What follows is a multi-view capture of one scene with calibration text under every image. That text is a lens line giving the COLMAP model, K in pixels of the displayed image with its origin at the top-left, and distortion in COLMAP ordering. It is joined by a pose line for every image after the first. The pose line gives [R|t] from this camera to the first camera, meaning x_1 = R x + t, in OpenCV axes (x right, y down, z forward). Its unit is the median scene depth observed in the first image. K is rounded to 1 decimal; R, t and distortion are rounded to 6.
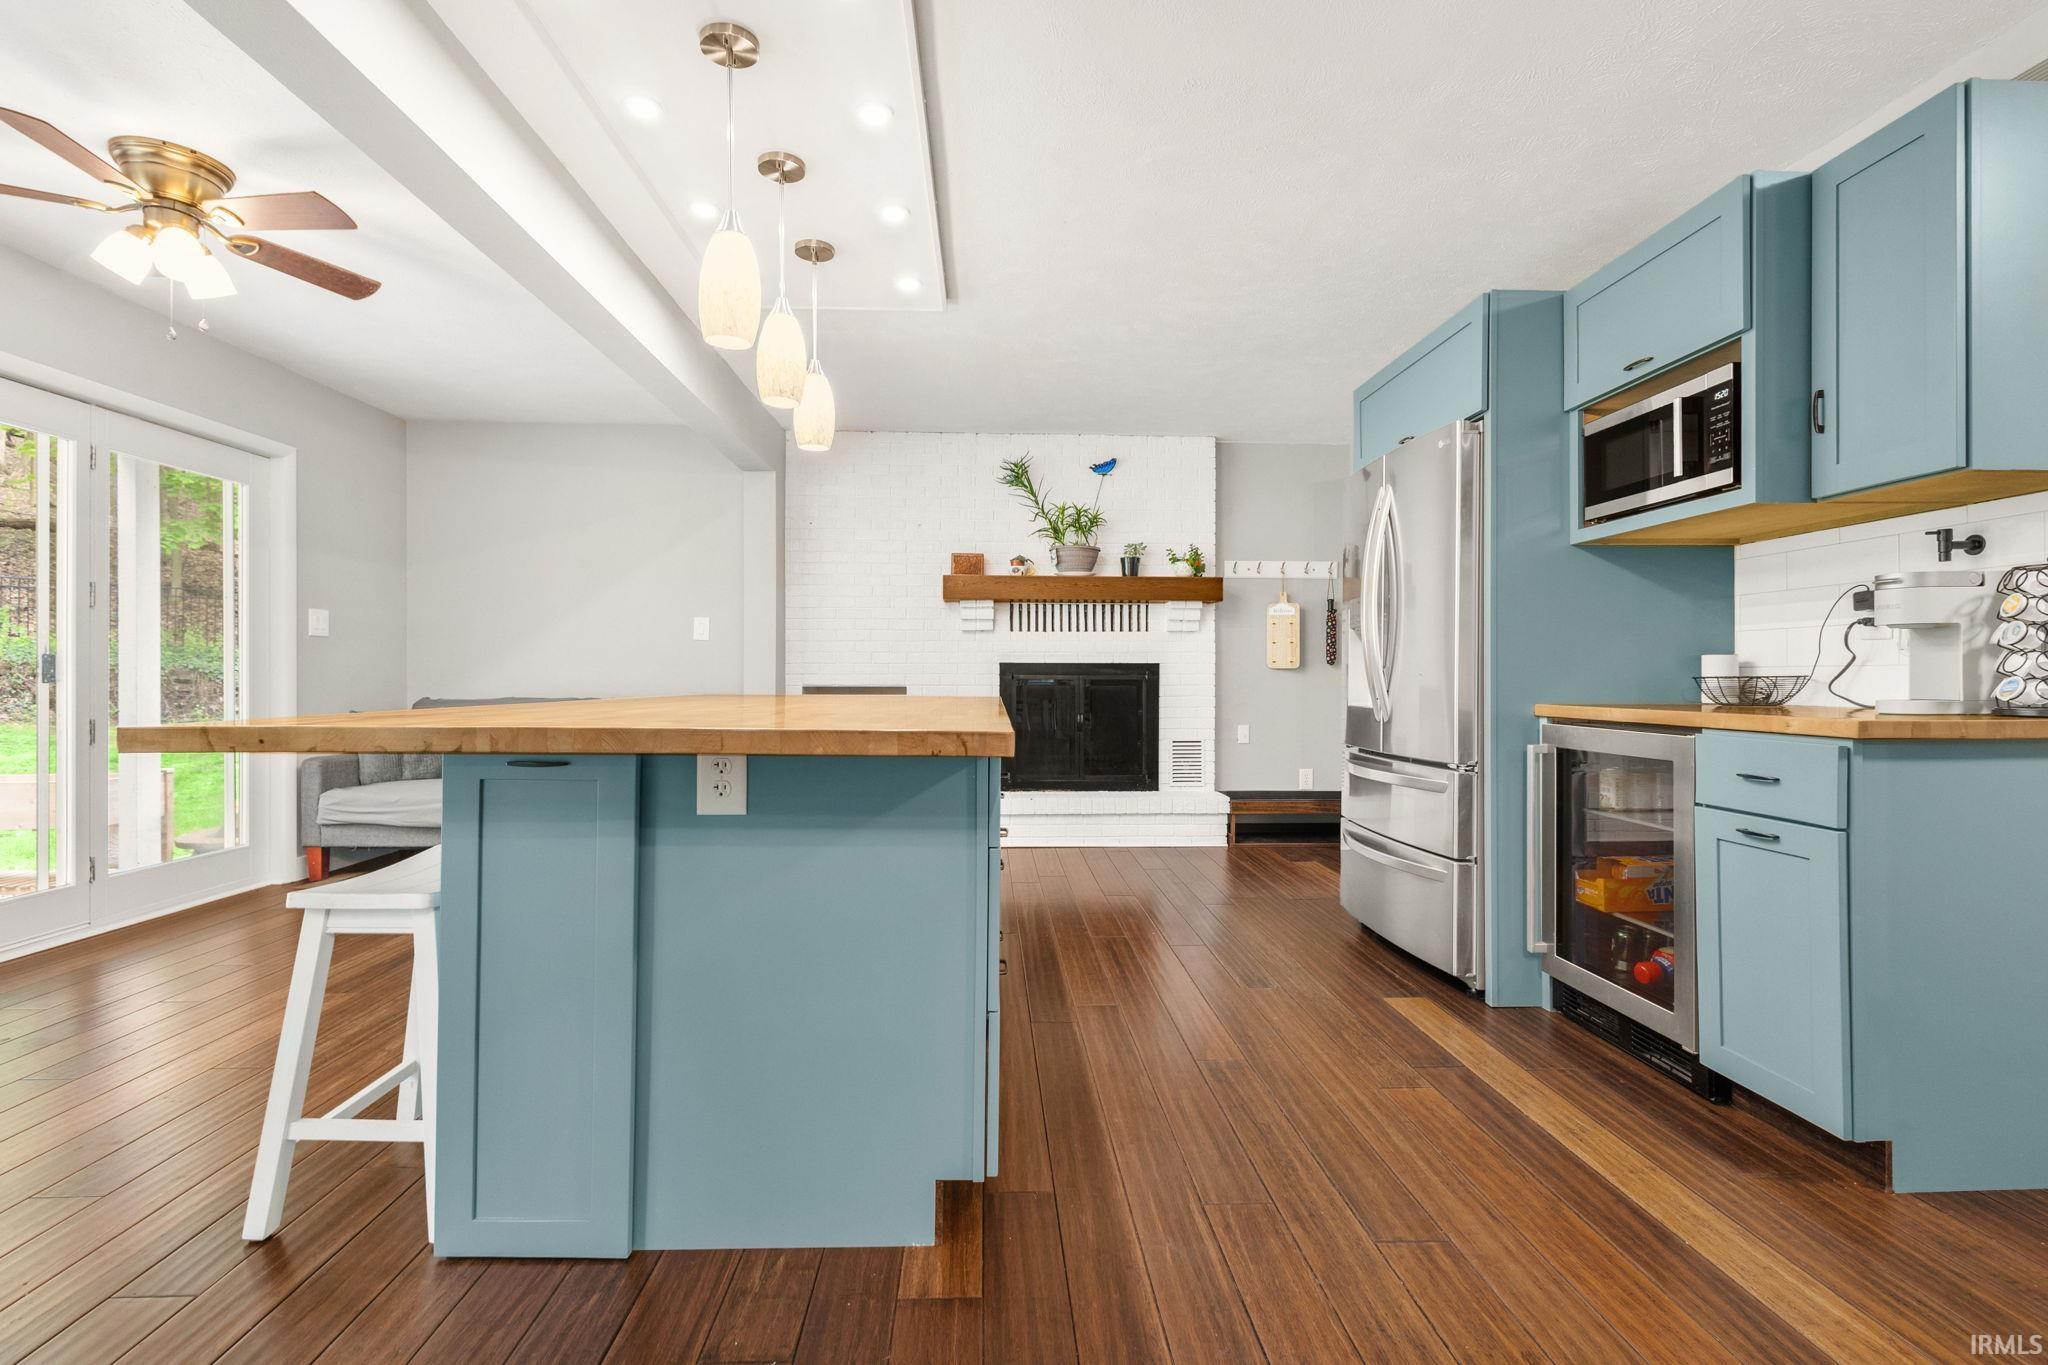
lens RADIAL K [[953.3, 0, 1025.0], [0, 953.3, 677.5], [0, 0, 1]] dist [0.007954, -0.000510]
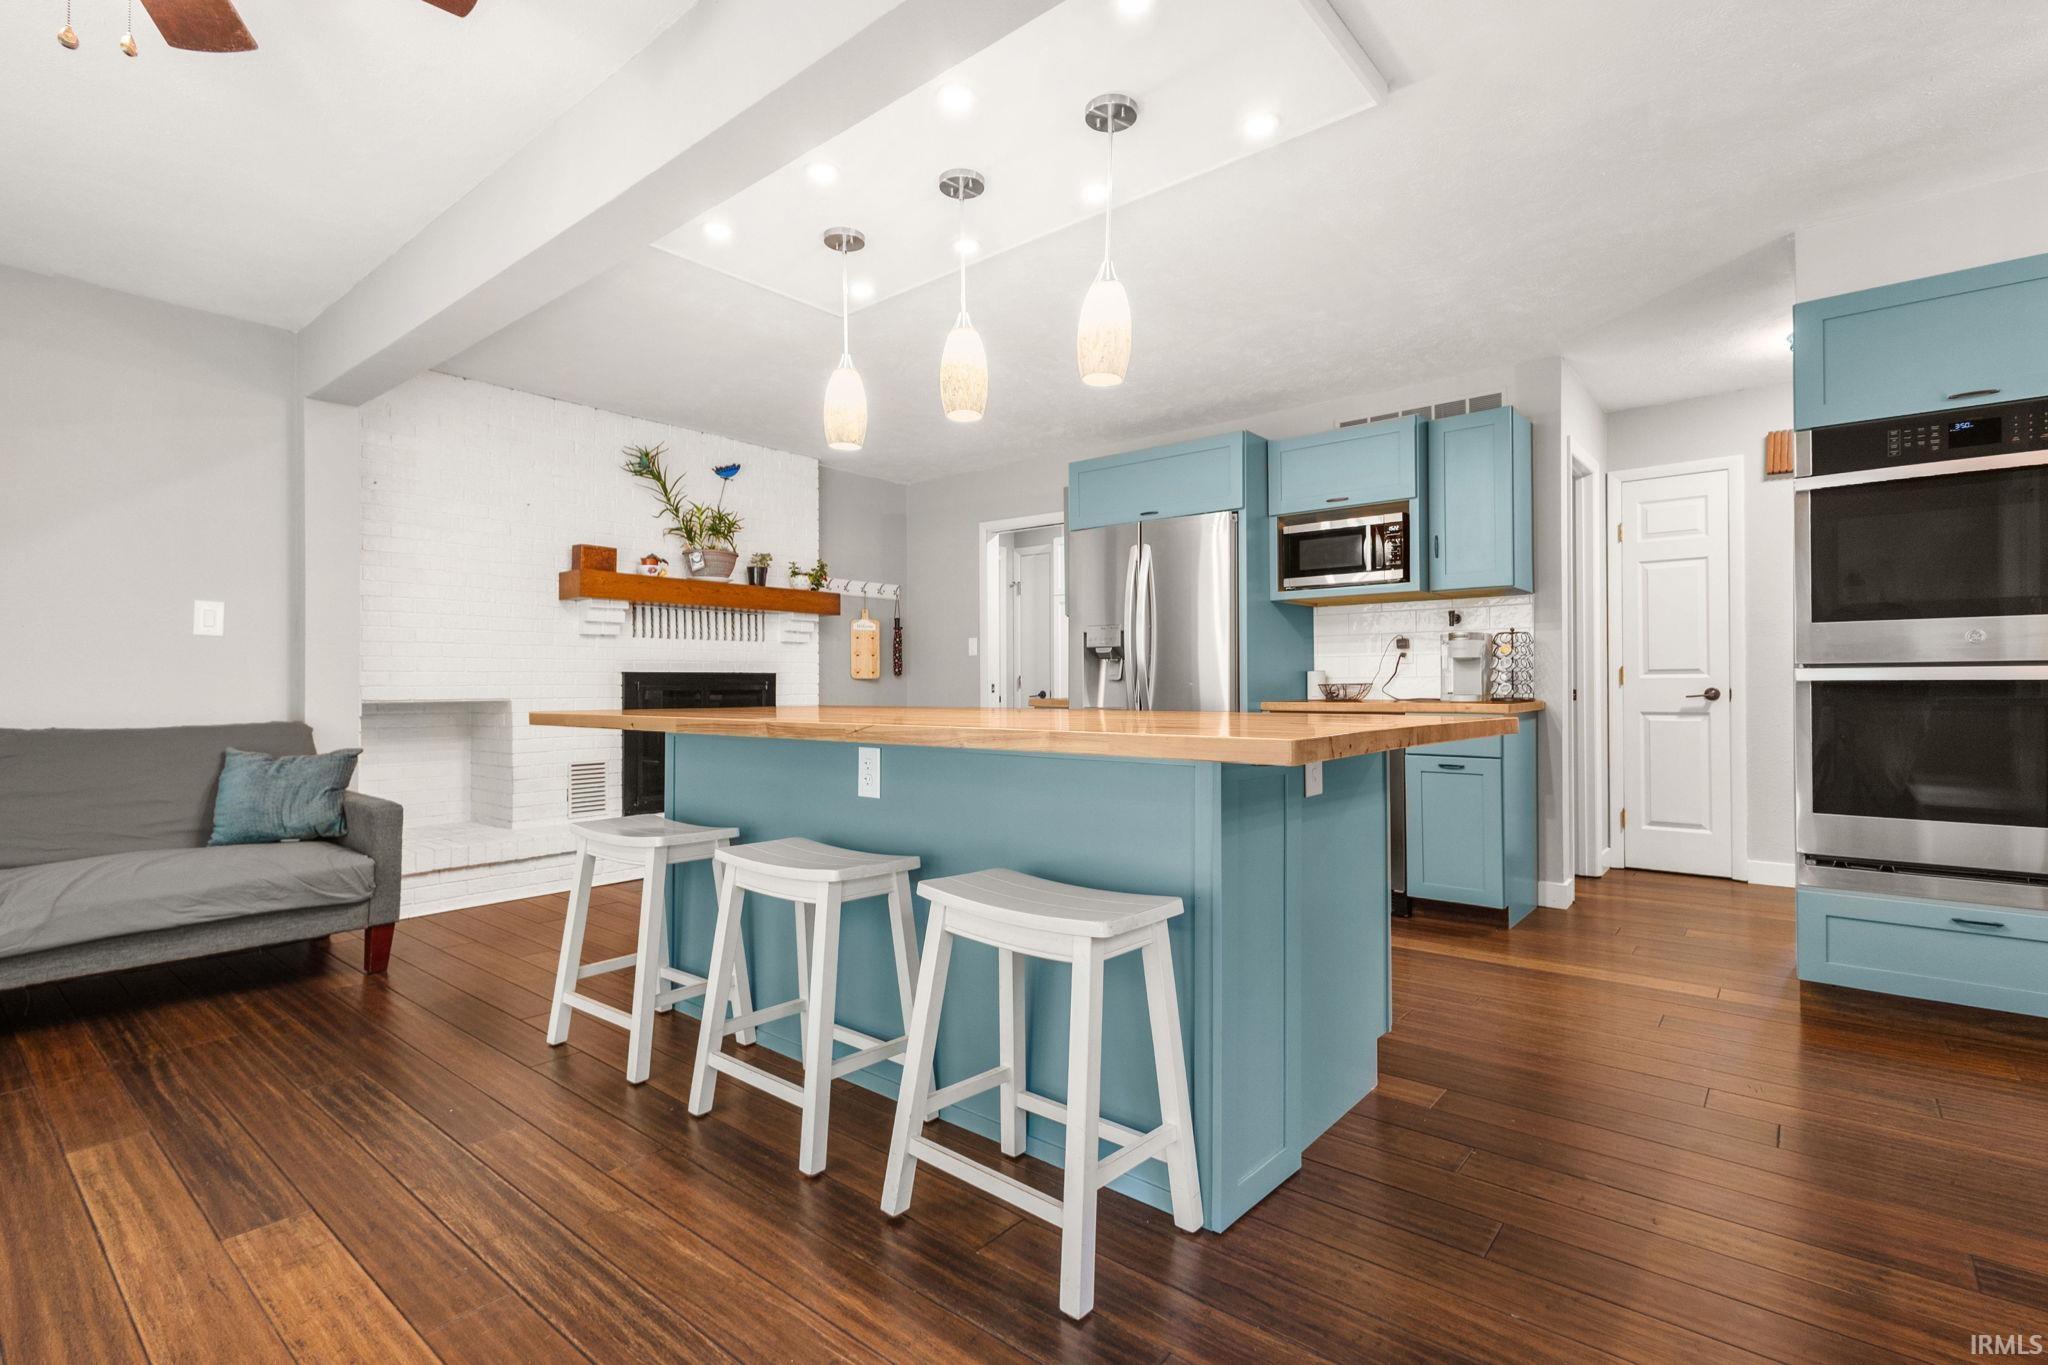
lens RADIAL K [[953.3, 0, 1025.8], [0, 953.3, 678.7], [0, 0, 1]] dist [0.007954, -0.000510]
pose [[0.669031, 0.000561, 0.743234, -0.448328], [0.005807, 0.999965, -0.005982, -0.001698], [-0.743212, 0.008319, 0.669005, 0.129198]]
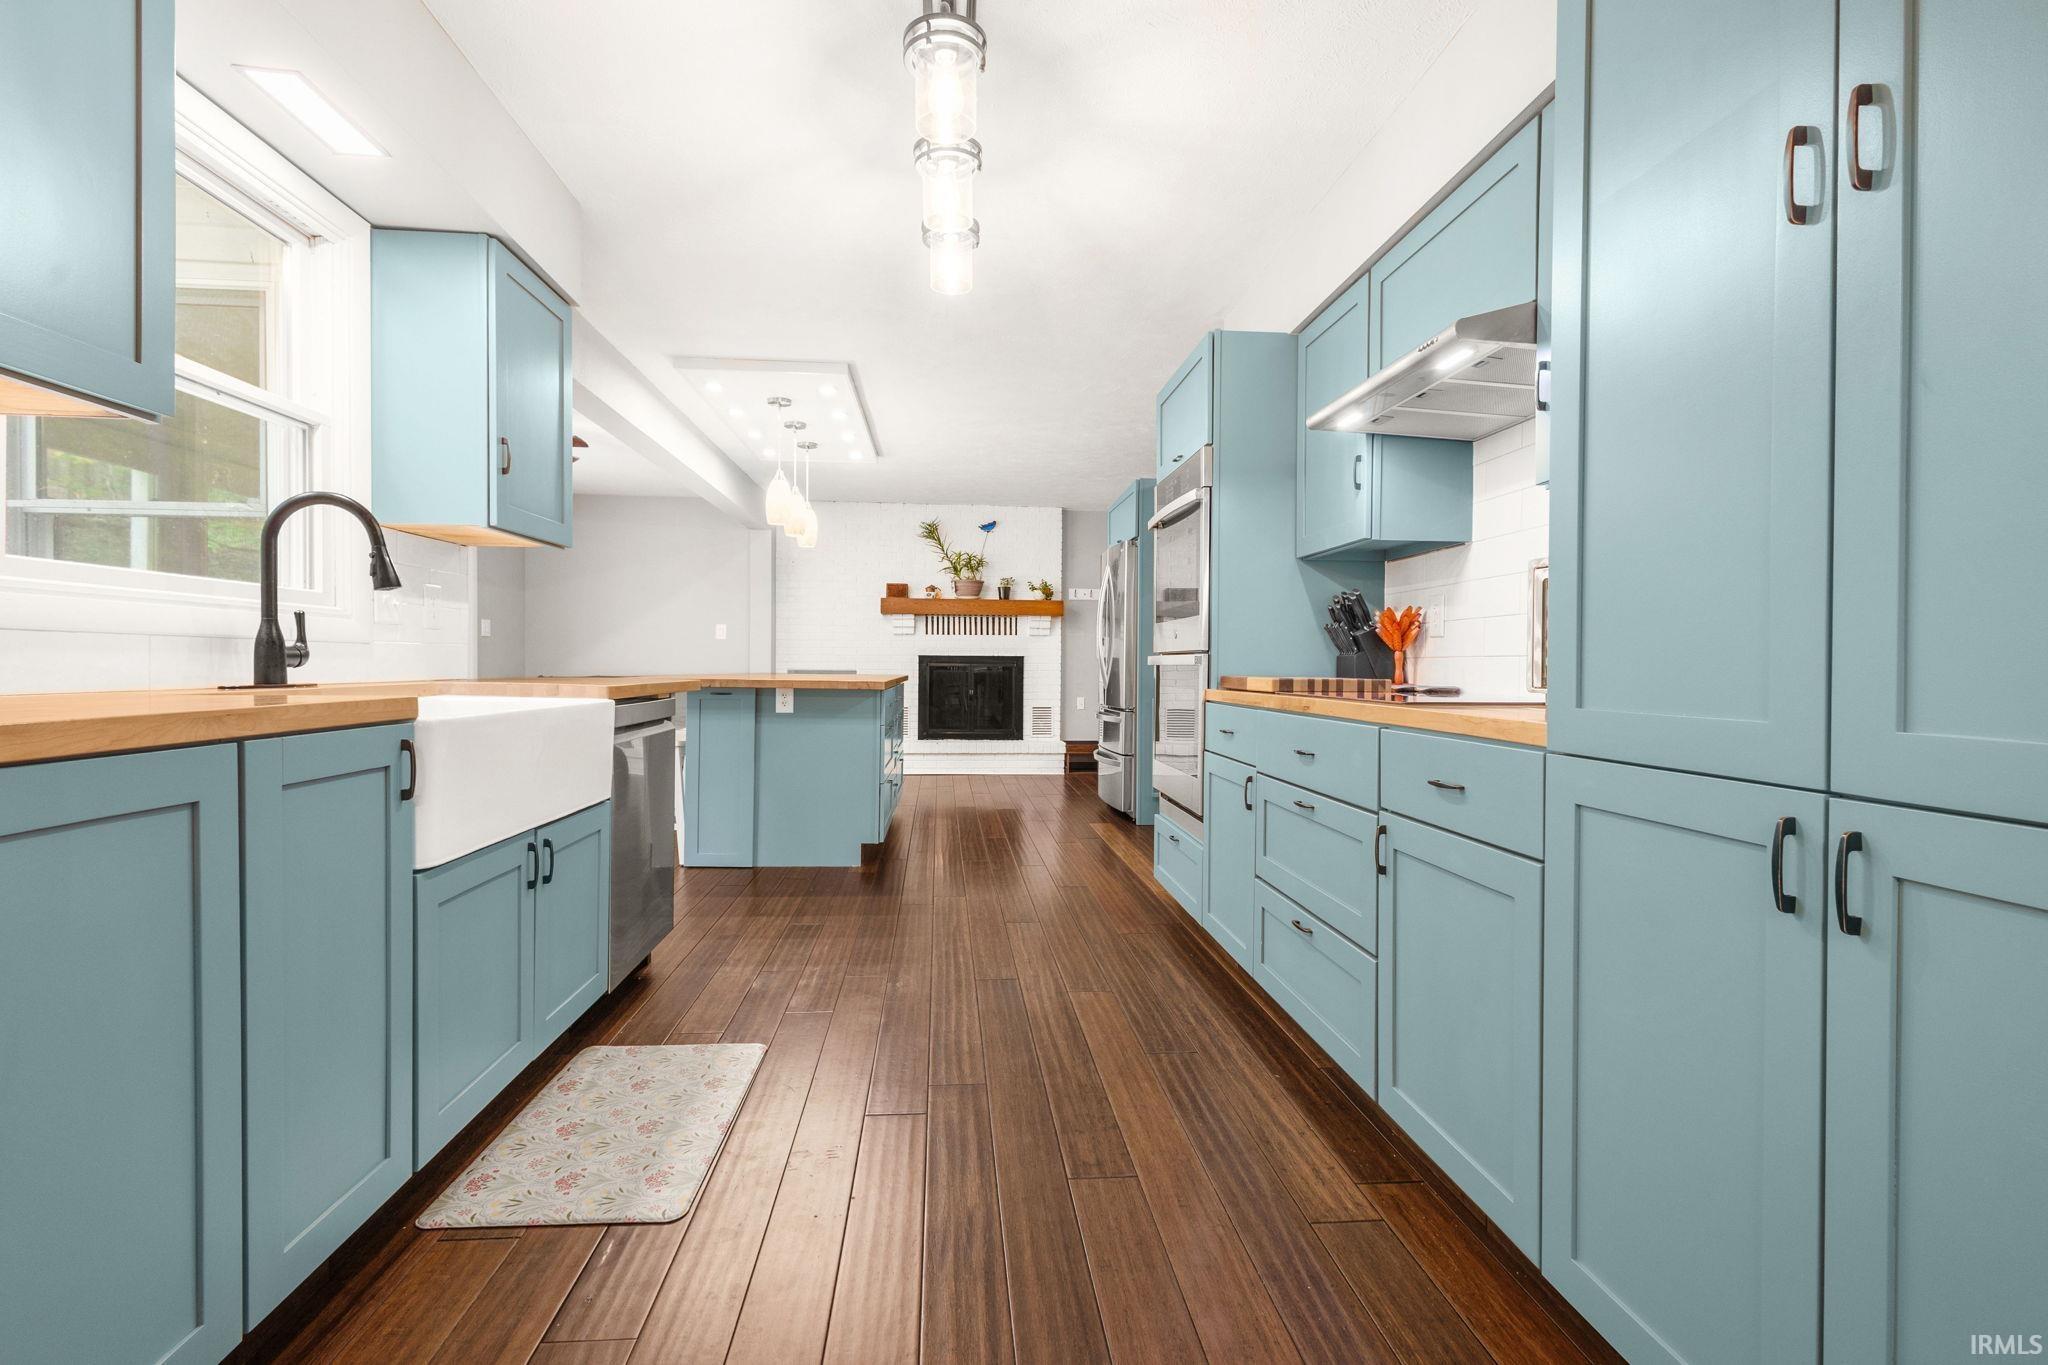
lens RADIAL K [[953.3, 0, 1021.7], [0, 953.3, 679.6], [0, 0, 1]] dist [0.007954, -0.000510]
pose [[0.999110, 0.005505, 0.041818, 0.076294], [-0.006054, 0.999897, 0.013018, 0.002362], [-0.041742, -0.013260, 0.999040, -0.536398]]
